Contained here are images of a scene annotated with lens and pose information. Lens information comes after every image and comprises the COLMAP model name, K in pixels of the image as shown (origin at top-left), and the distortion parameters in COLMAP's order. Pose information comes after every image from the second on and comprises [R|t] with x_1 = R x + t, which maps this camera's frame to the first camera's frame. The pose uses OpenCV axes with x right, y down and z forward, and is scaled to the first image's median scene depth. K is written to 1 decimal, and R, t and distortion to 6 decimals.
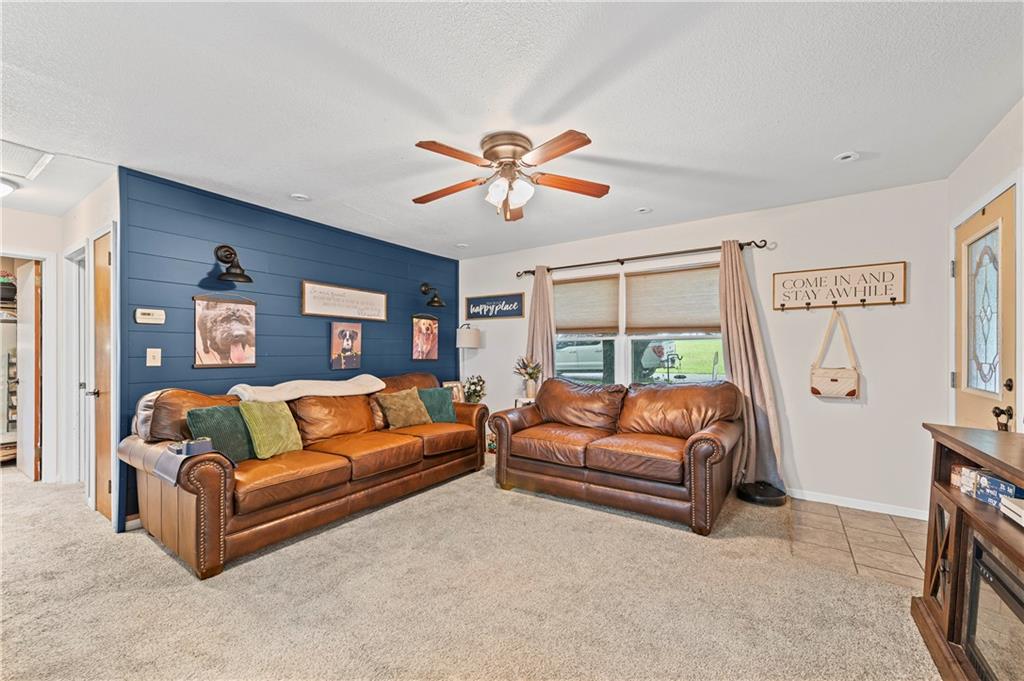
lens RADIAL K [[423.0, 0, 524.6], [0, 423.0, 344.4], [0, 0, 1]] dist [0.007653, -0.003595]
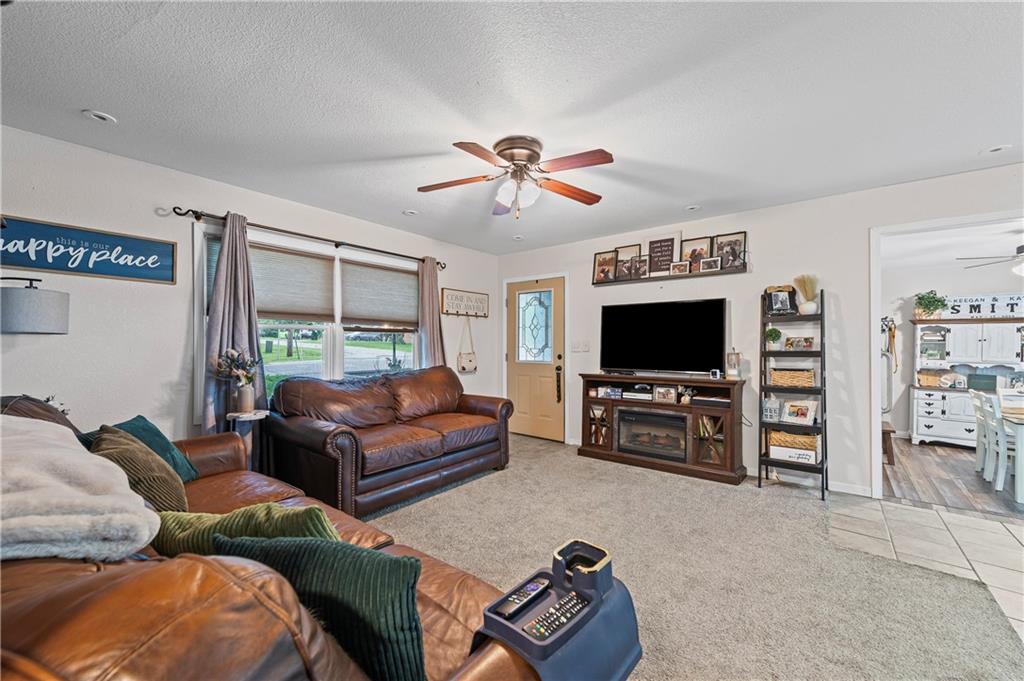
lens RADIAL K [[423.0, 0, 504.5], [0, 423.0, 341.5], [0, 0, 1]] dist [0.007653, -0.003595]
pose [[0.062487, 0.009697, 0.997999, -0.721666], [-0.016126, 0.999832, -0.008705, 0.017383], [-0.997915, -0.015549, 0.062633, 0.640718]]
